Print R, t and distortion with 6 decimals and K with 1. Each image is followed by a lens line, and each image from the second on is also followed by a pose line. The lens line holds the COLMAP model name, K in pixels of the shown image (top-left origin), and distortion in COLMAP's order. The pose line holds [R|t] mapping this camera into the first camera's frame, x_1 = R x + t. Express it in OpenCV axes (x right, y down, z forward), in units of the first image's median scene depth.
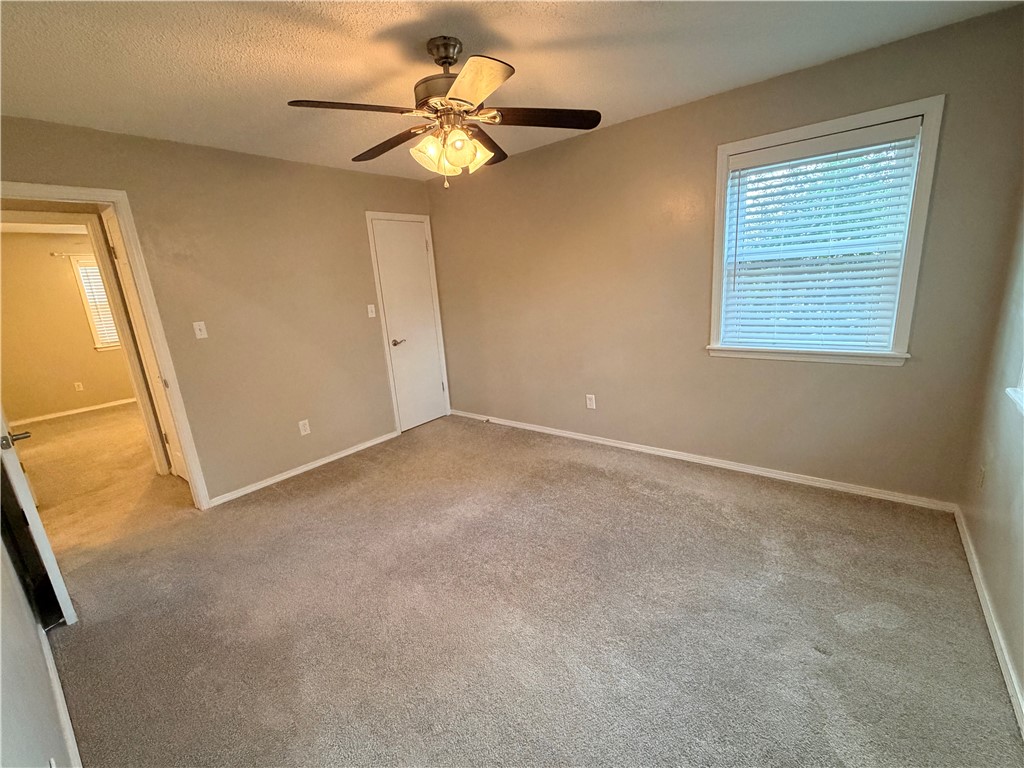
lens RADIAL K [[434.3, 0, 512.0], [0, 434.3, 384.0], [0, 0, 1]] dist [0.001903, 0.000074]
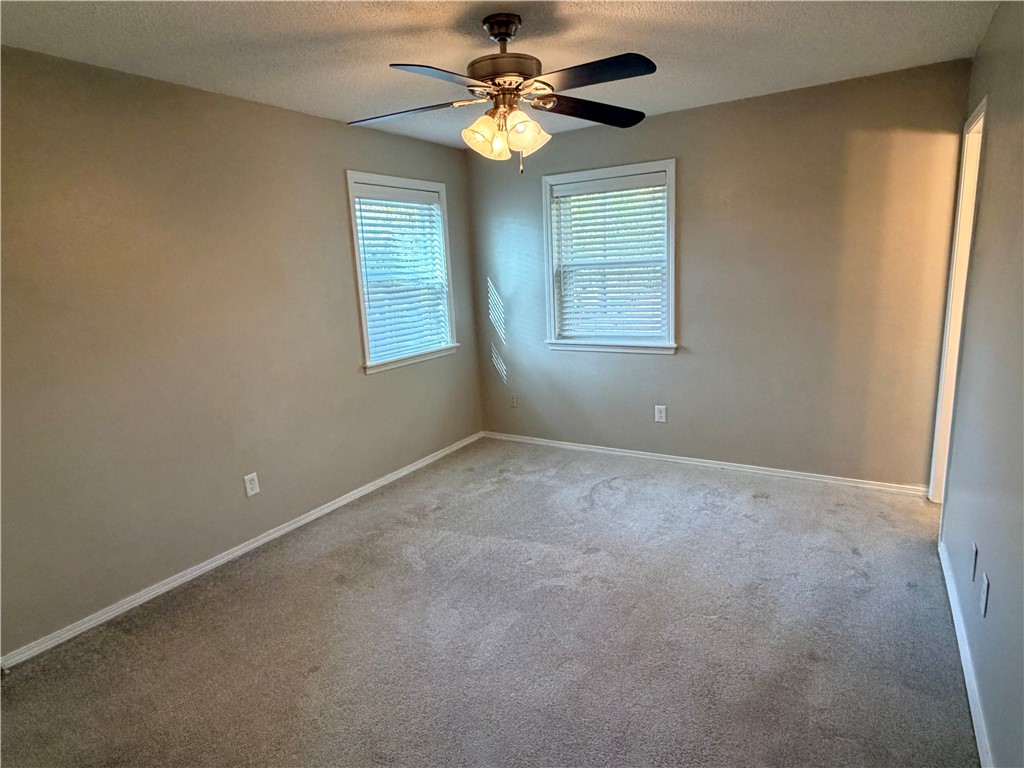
lens RADIAL K [[573.2, 0, 527.3], [0, 573.2, 380.7], [0, 0, 1]] dist [0.002119, 0.000329]
pose [[-0.131973, -0.123959, 0.983472, -1.018468], [0.290410, 0.943780, 0.157927, -0.178303], [-0.947758, 0.306453, -0.088554, 0.915646]]
